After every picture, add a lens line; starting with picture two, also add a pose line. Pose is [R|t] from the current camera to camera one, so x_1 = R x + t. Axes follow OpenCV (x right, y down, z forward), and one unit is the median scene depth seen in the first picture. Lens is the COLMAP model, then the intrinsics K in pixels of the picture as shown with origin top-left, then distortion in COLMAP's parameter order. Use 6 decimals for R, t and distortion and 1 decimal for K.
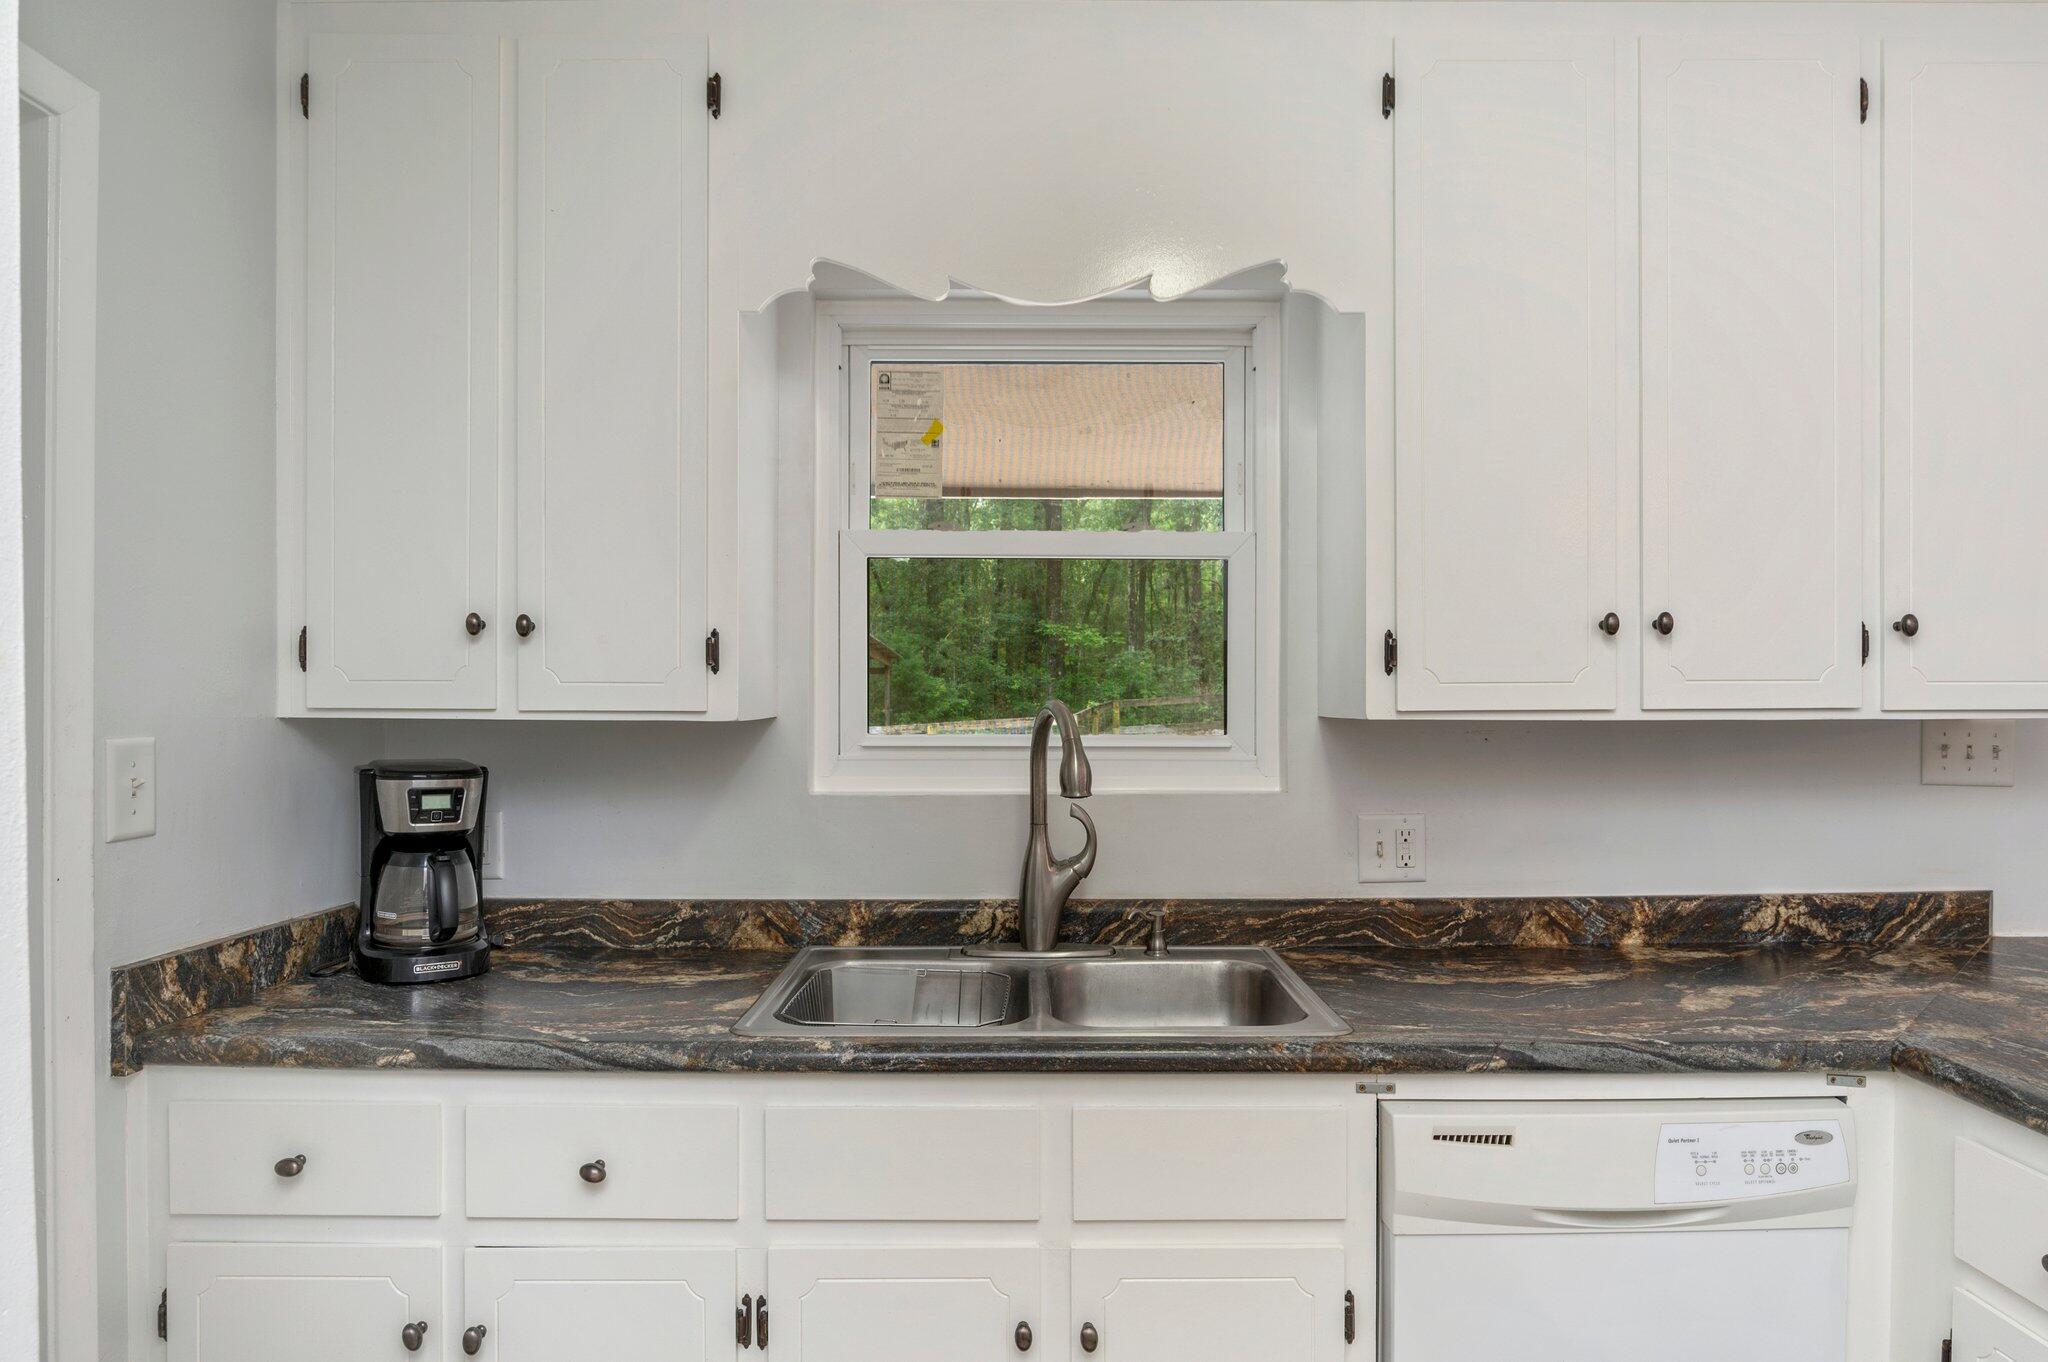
lens RADIAL K [[1203.2, 0, 1024.6], [0, 1203.2, 690.7], [0, 0, 1]] dist [-0.005398, -0.000757]
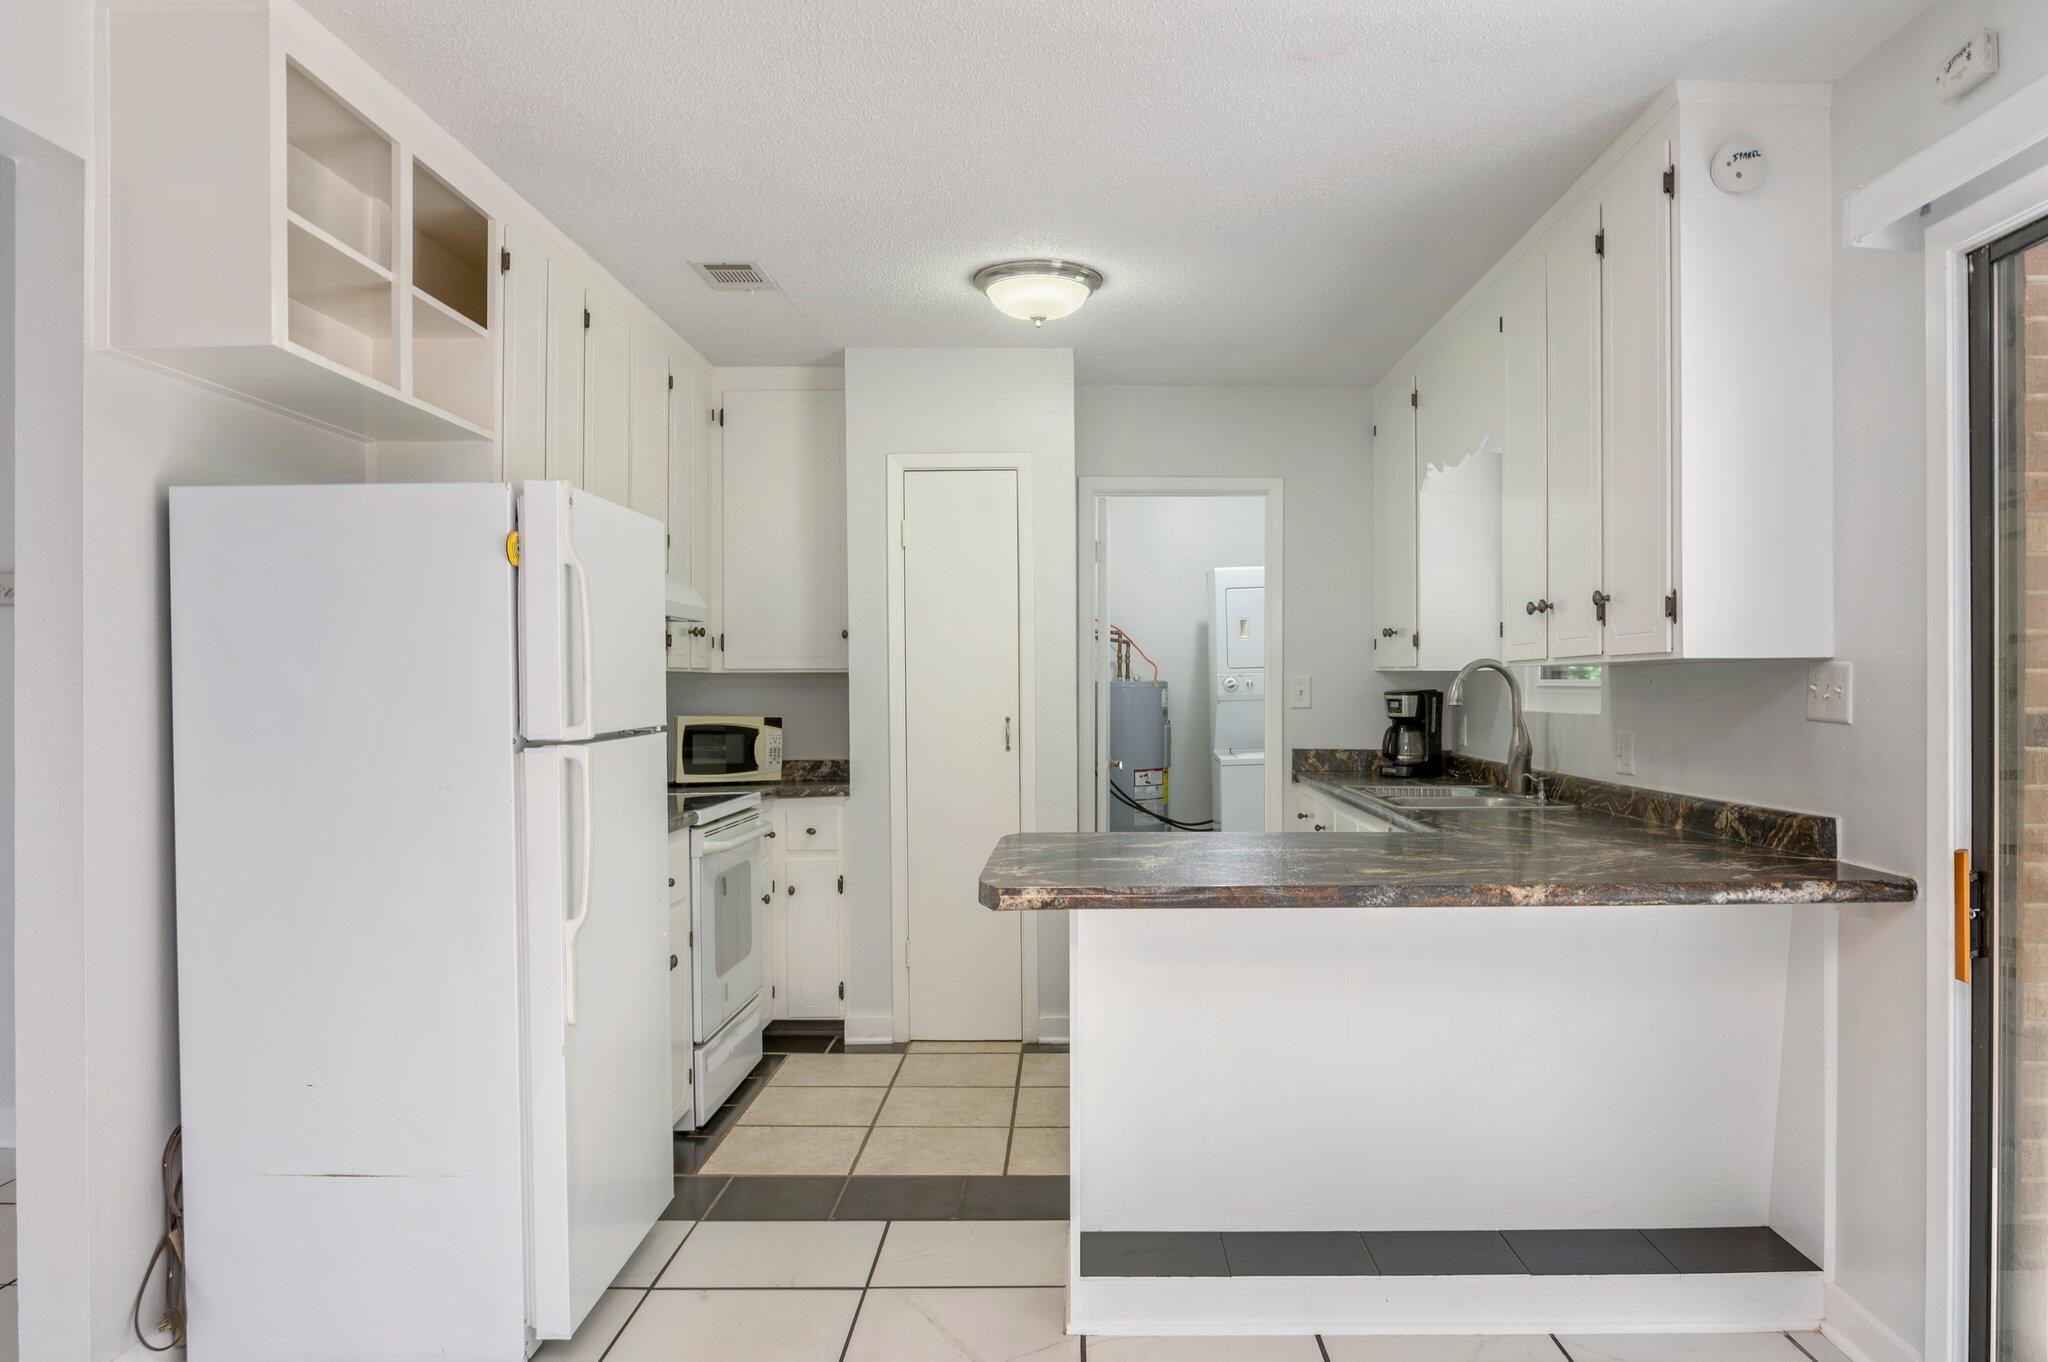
lens RADIAL K [[1359.1, 0, 1026.4], [0, 1359.1, 682.5], [0, 0, 1]] dist [-0.000361, -0.000026]
pose [[-0.029562, 0.000112, -0.999563, 2.655685], [0.000782, 1.000000, 0.000089, 0.051681], [0.999563, -0.000779, -0.029562, 0.370215]]
